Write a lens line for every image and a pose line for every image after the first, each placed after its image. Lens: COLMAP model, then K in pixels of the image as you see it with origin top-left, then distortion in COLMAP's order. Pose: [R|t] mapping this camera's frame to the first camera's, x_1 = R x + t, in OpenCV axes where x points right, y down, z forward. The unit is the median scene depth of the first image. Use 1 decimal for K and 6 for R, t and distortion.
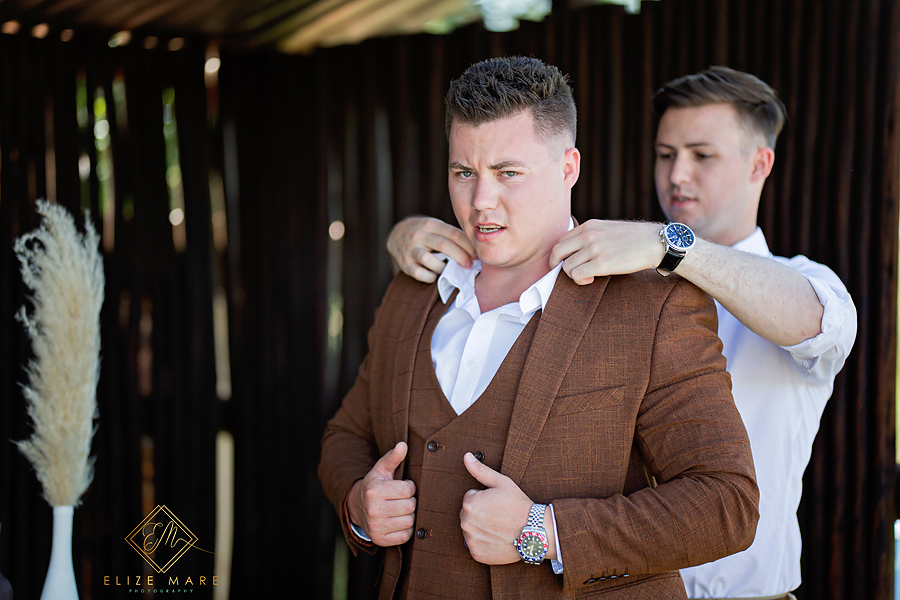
lens RADIAL K [[2179.3, 0, 450.0], [0, 2179.3, 300.0], [0, 0, 1]] dist [0.119891, 0.457471]
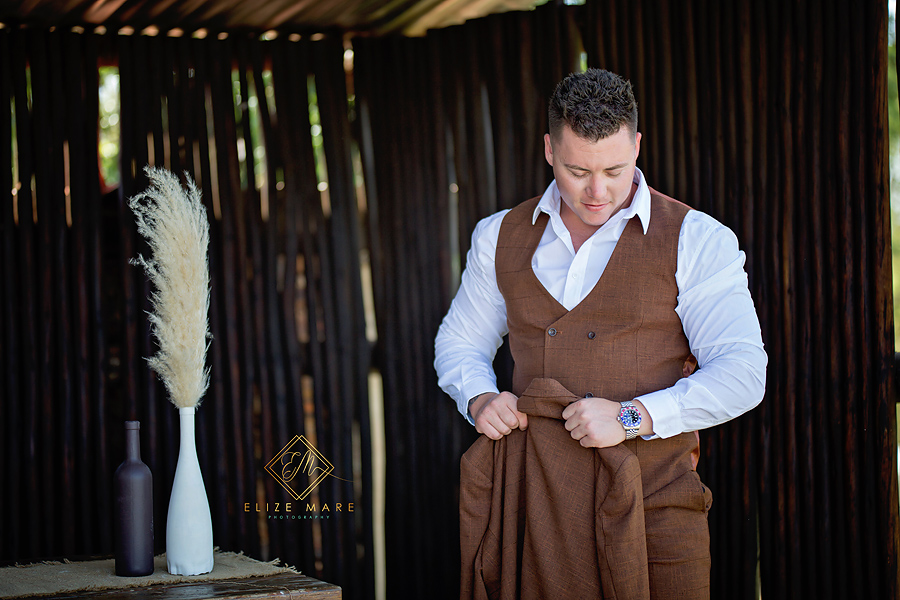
lens RADIAL K [[2179.3, 0, 450.0], [0, 2179.3, 300.0], [0, 0, 1]] dist [0.119891, 0.457471]
pose [[0.992006, -0.050651, -0.115582, 0.123019], [0.051449, 0.998668, 0.003923, 0.034973], [0.115229, -0.009838, 0.993290, -0.234085]]
